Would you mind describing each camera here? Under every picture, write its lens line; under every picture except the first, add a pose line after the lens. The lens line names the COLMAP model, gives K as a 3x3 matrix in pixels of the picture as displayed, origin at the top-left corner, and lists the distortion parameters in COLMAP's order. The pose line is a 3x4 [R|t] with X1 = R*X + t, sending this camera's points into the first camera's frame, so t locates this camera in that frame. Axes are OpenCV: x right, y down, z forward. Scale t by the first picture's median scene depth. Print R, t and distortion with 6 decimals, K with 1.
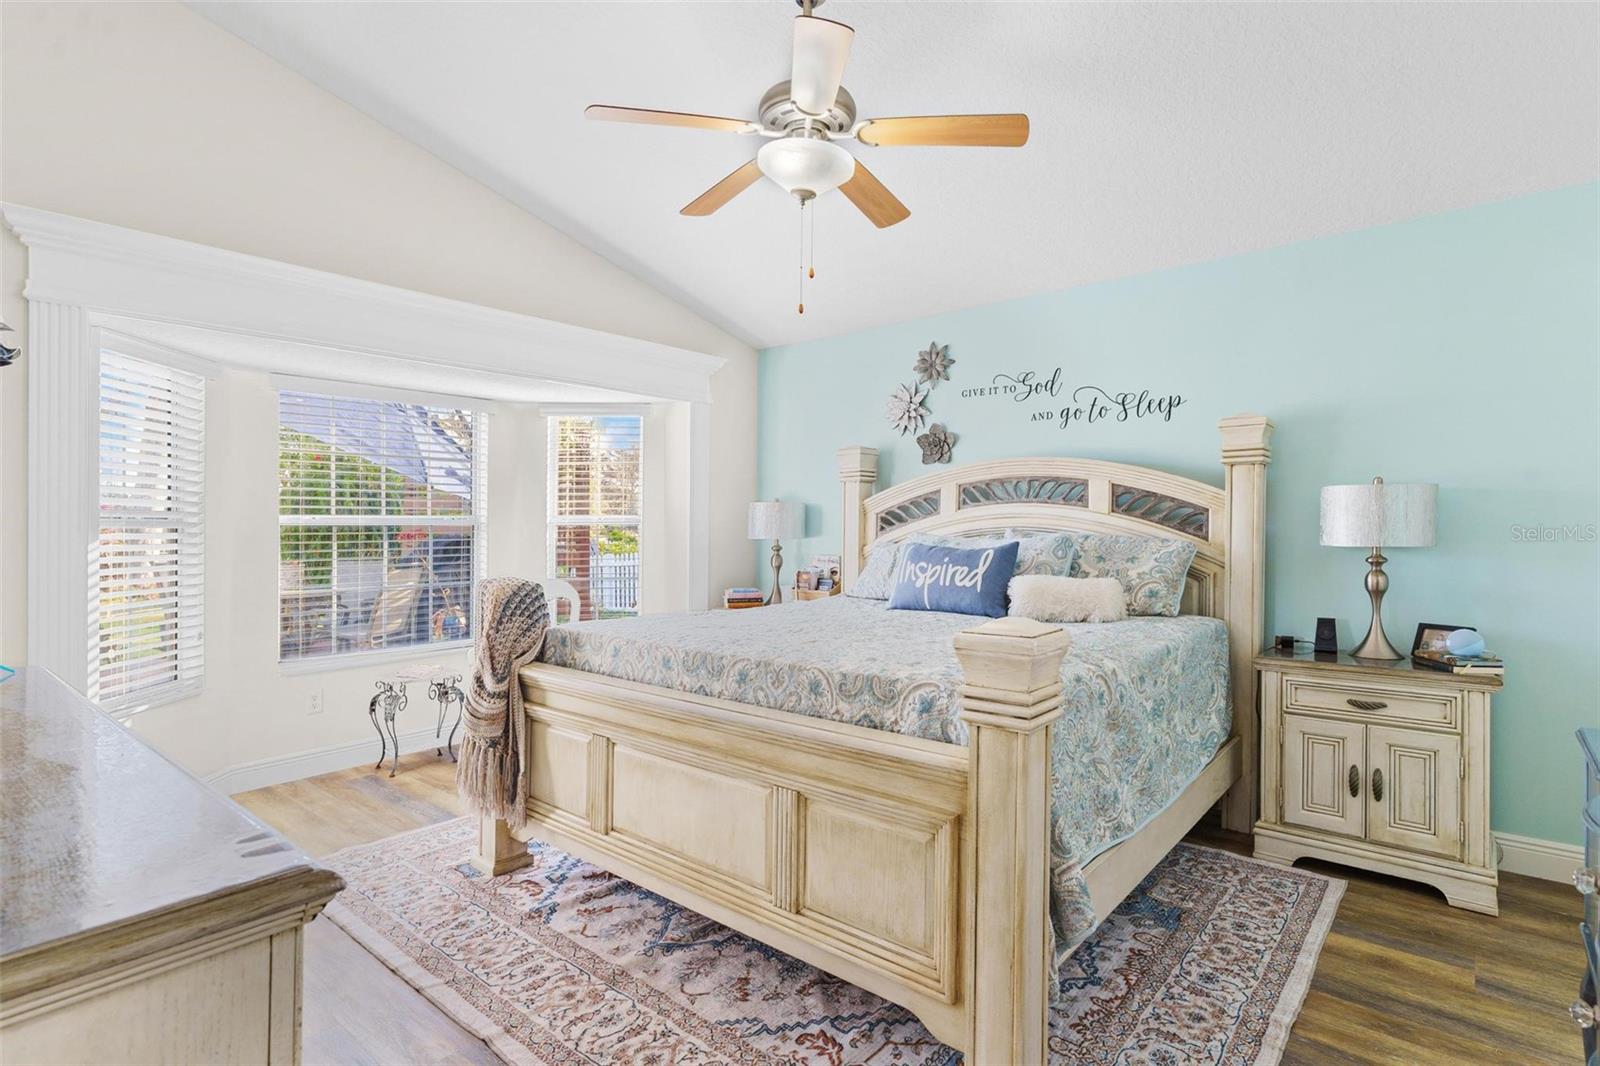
lens RADIAL K [[793.3, 0, 807.4], [0, 793.3, 515.8], [0, 0, 1]] dist [0.000228, 0.000049]
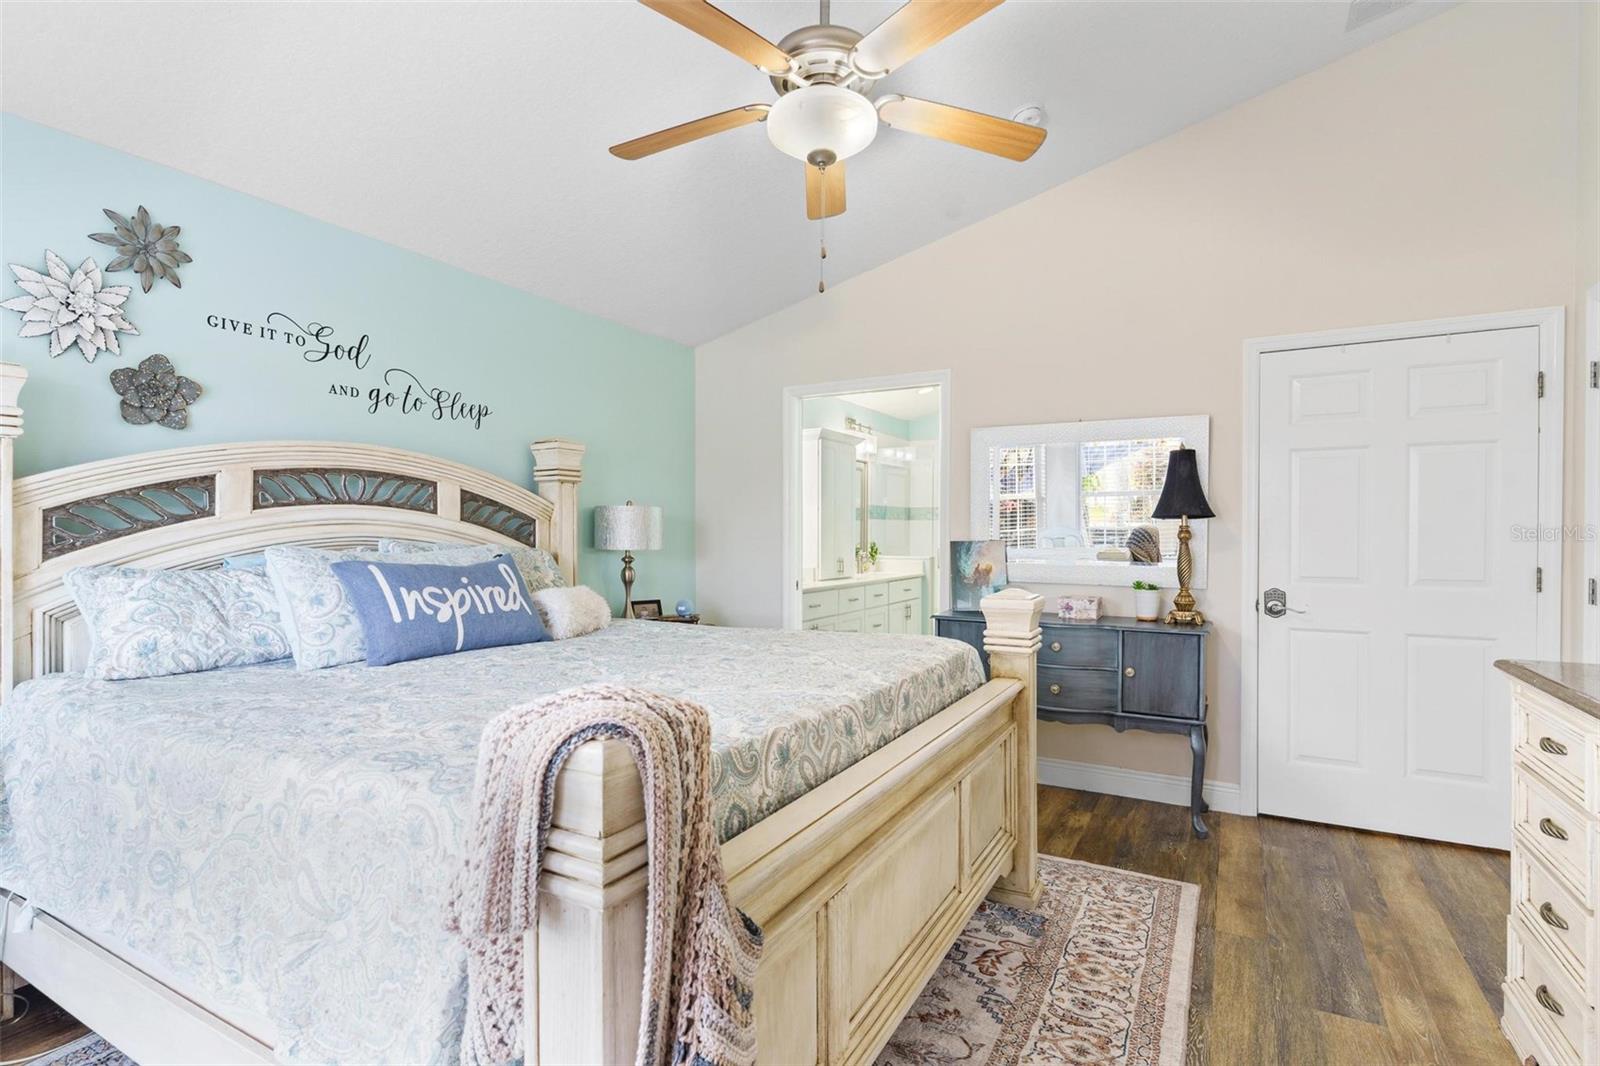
lens RADIAL K [[771.4, 0, 806.0], [0, 771.4, 532.1], [0, 0, 1]] dist [-0.000695, 0.000478]
pose [[-0.195920, 0.007067, 0.980594, -0.592591], [-0.007692, 0.999932, -0.008743, 0.014230], [-0.980590, -0.009255, -0.195853, 0.827310]]
